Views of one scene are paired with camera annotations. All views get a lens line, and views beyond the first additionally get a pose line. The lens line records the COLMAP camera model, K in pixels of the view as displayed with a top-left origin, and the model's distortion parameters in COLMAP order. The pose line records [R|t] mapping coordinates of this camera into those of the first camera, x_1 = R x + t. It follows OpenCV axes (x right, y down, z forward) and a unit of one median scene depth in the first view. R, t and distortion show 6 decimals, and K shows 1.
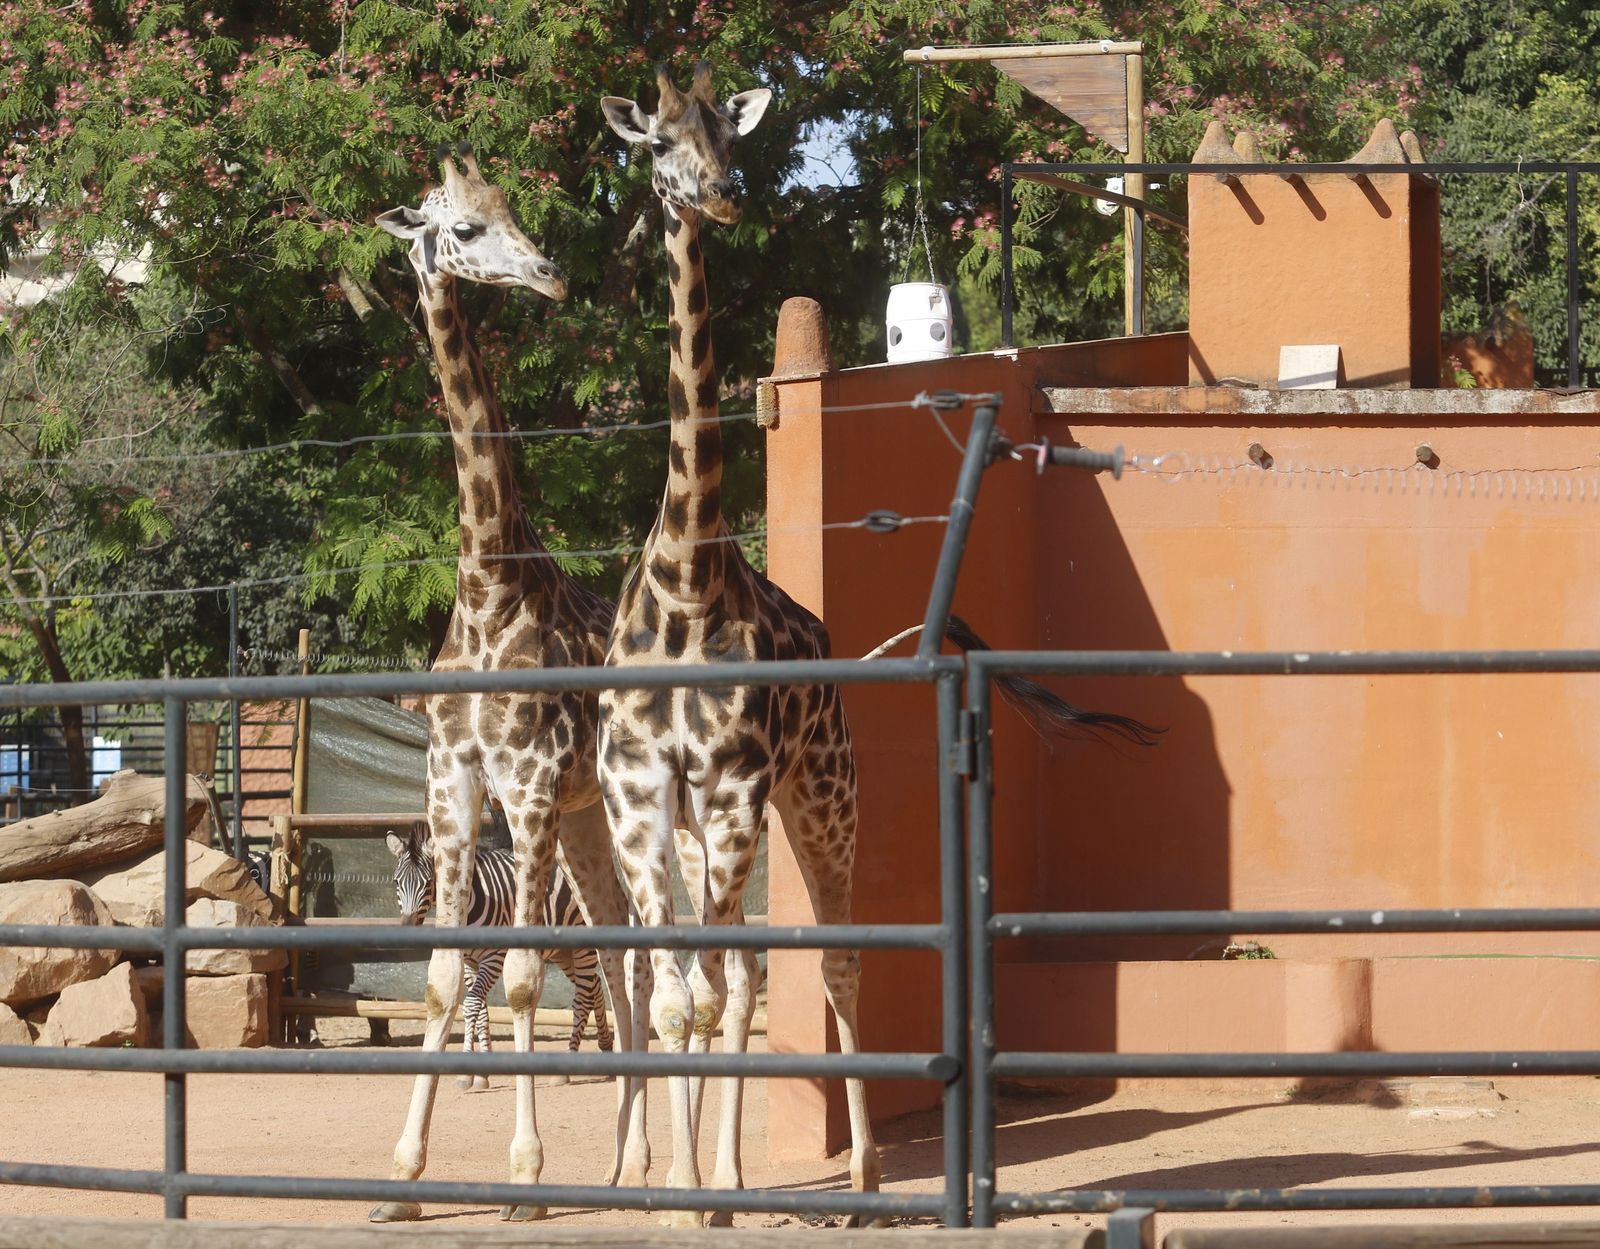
lens RADIAL K [[7304.0, 0, 800.5], [0, 7304.0, 624.8], [0, 0, 1]] dist [0.147495, 0.000000]
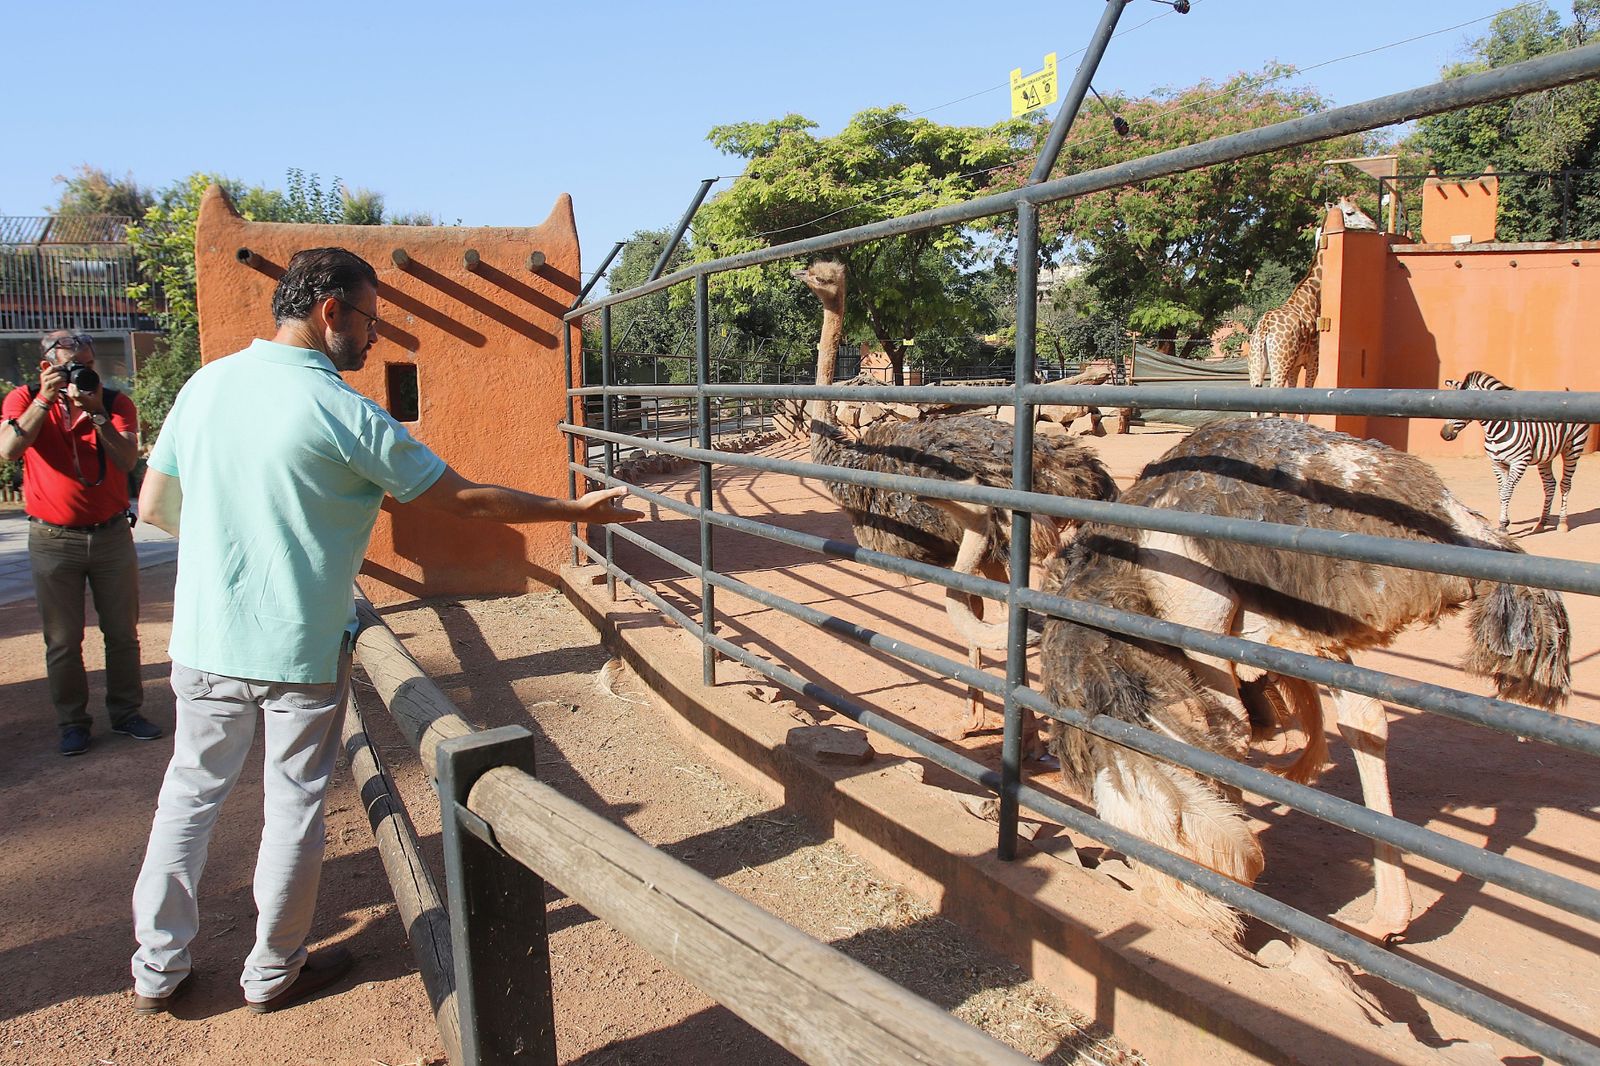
lens RADIAL K [[1170.2, 0, 788.4], [0, 1170.2, 531.3], [0, 0, 1]] dist [-0.080819, 0.038389]
pose [[0.952468, 0.039867, -0.302020, -0.062592], [0.004710, 0.989354, 0.145450, 0.019205], [0.304604, -0.139959, 0.942140, 0.386433]]
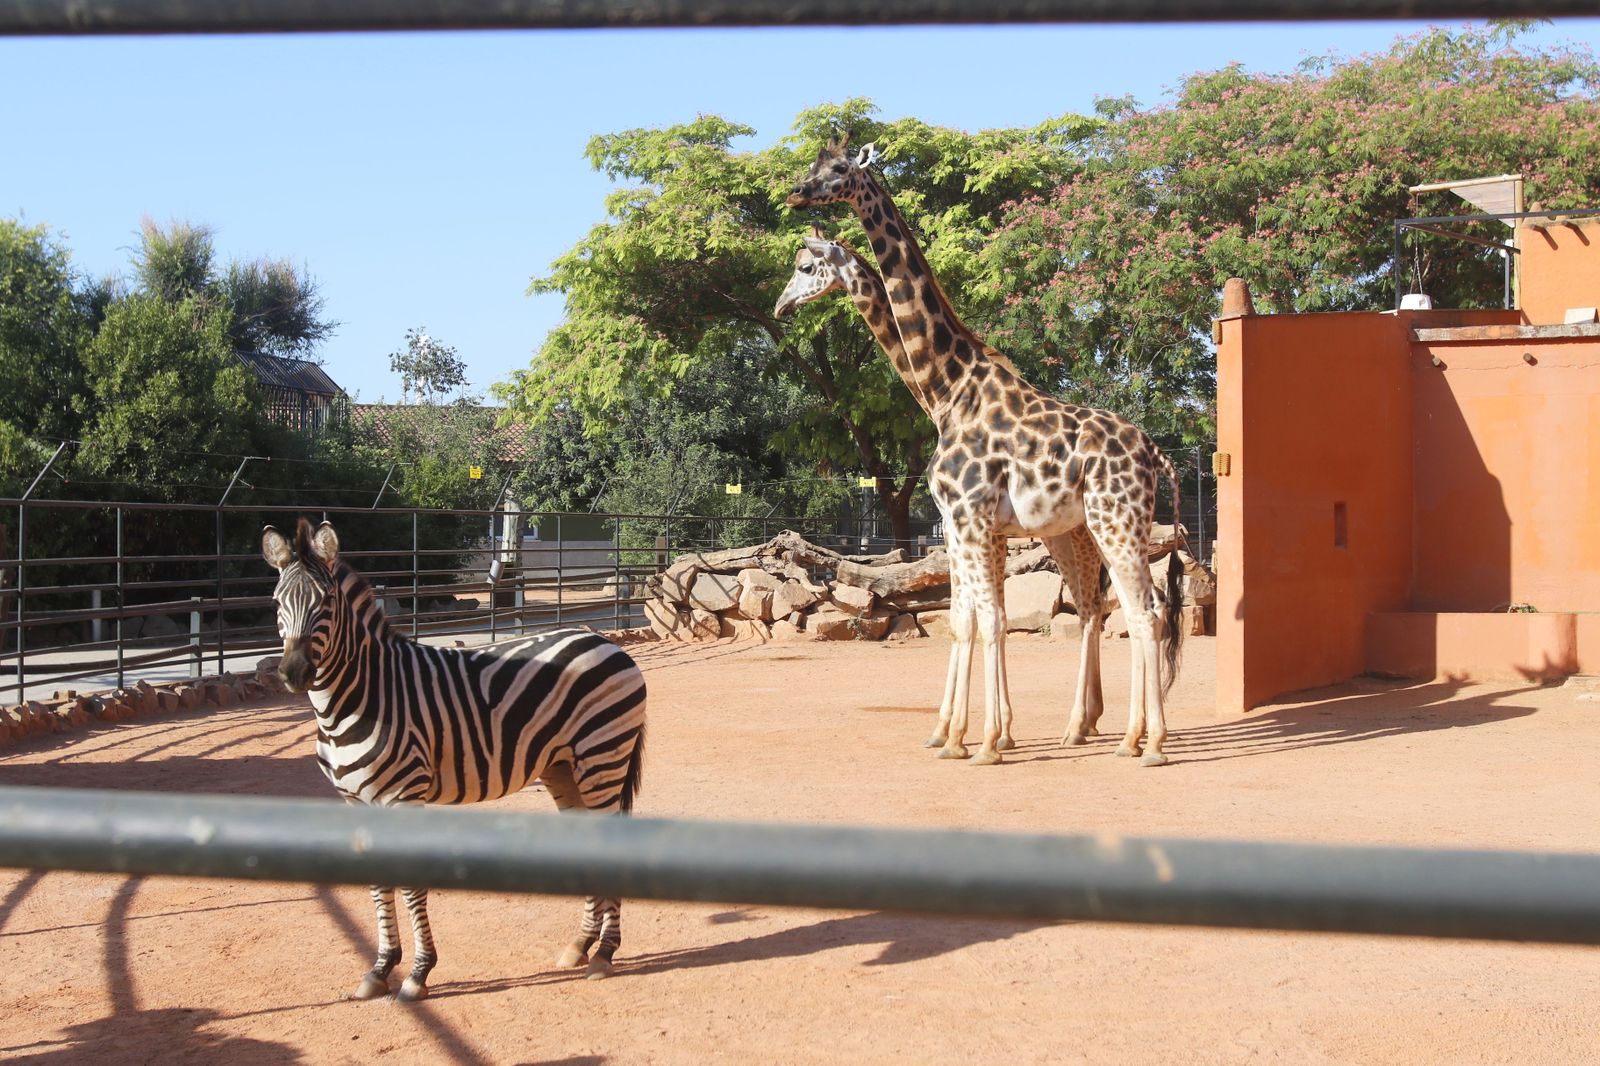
lens RADIAL K [[2079.7, 0, 804.5], [0, 2079.7, 531.7], [0, 0, 1]] dist [0.039442, 0.000000]
pose [[0.910930, 0.003559, -0.412546, 0.112782], [0.004341, 0.999825, 0.018209, 0.012016], [0.412538, -0.018378, 0.910755, 0.382578]]
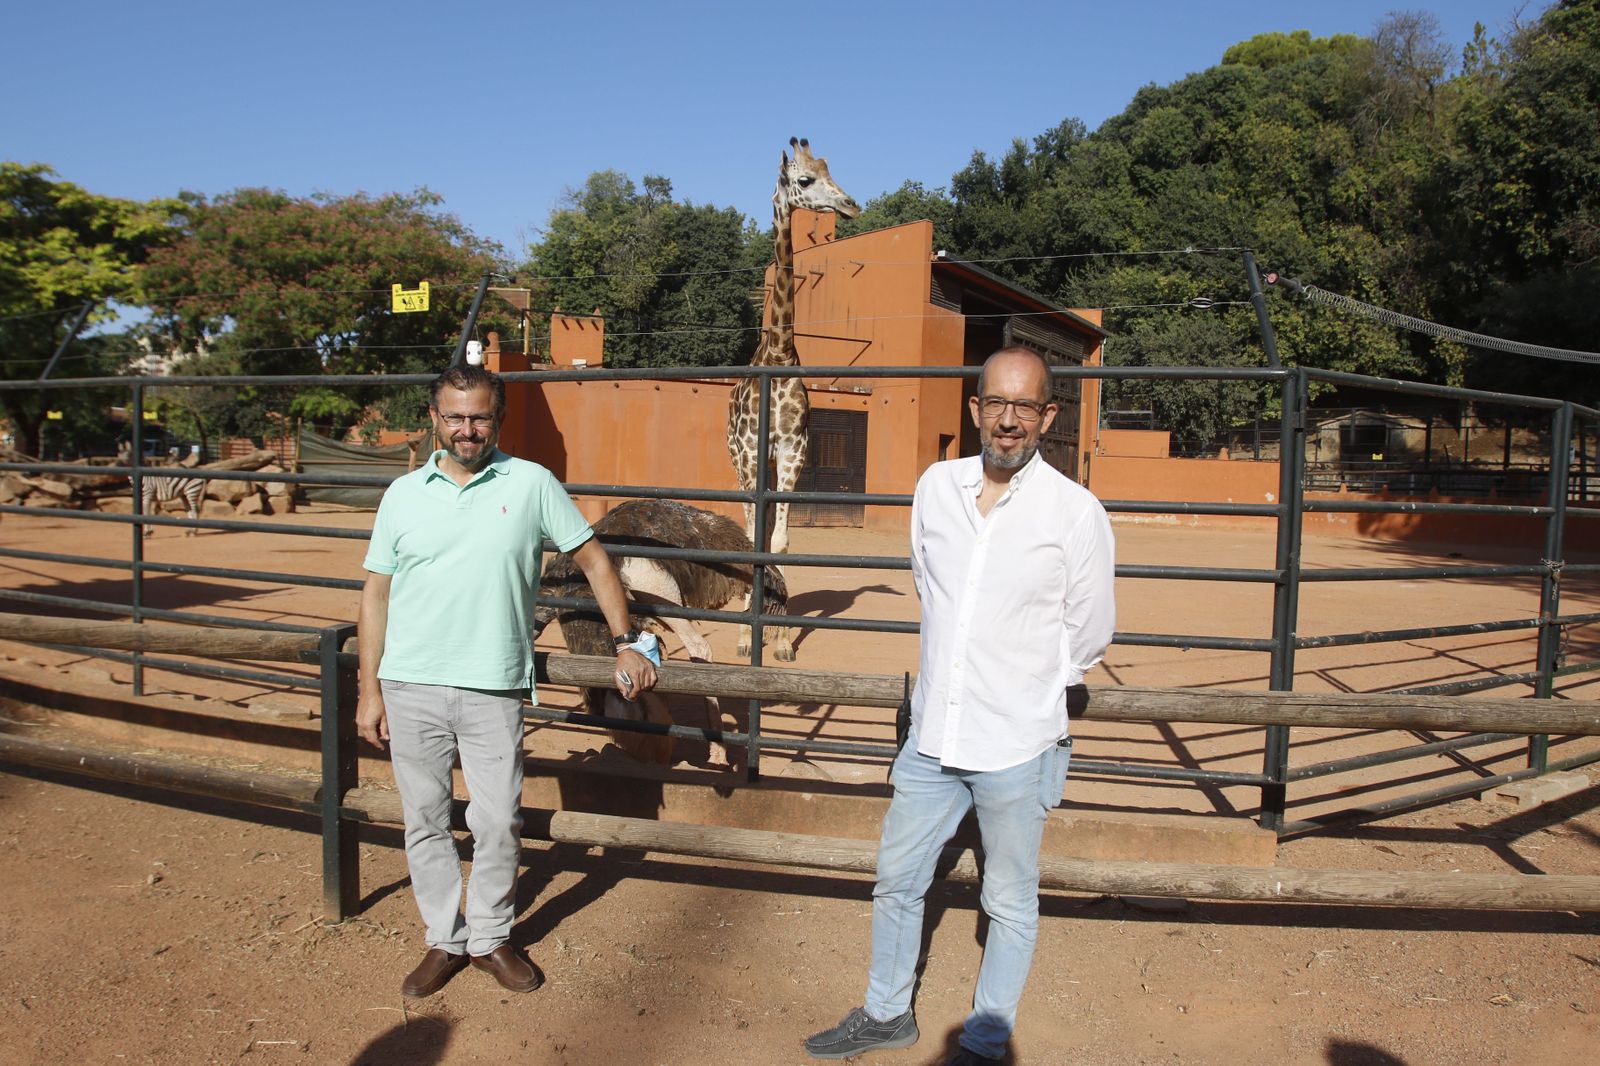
lens RADIAL K [[1170.2, 0, 795.2], [0, 1170.2, 525.7], [0, 0, 1]] dist [-0.080819, 0.038389]
pose [[0.912604, 0.018683, 0.408418, -0.094535], [-0.045145, 0.997452, 0.055247, 0.016613], [-0.406345, -0.068856, 0.911122, 0.306229]]
